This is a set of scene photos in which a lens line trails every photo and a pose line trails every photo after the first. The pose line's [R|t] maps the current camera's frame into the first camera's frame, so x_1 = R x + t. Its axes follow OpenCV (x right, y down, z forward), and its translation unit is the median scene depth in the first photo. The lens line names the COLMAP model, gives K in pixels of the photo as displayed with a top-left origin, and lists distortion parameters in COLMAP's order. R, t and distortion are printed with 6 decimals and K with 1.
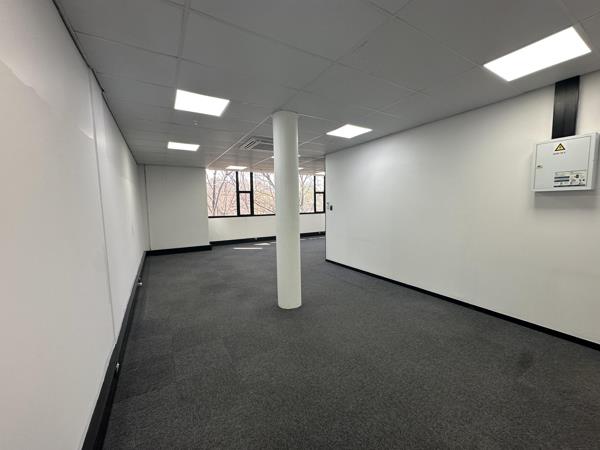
lens RADIAL K [[240.4, 0, 301.0], [0, 240.4, 221.7], [0, 0, 1]] dist [-0.001371, -0.000147]
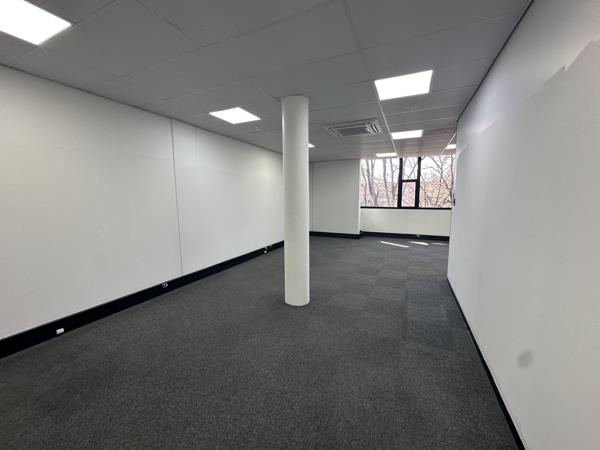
lens RADIAL K [[240.4, 0, 299.3], [0, 240.4, 229.9], [0, 0, 1]] dist [-0.001371, -0.000147]
pose [[0.560063, 0.127710, -0.818547, 0.322211], [-0.061716, 0.991733, 0.112504, -0.023072], [0.826148, -0.012492, 0.563315, 0.207690]]
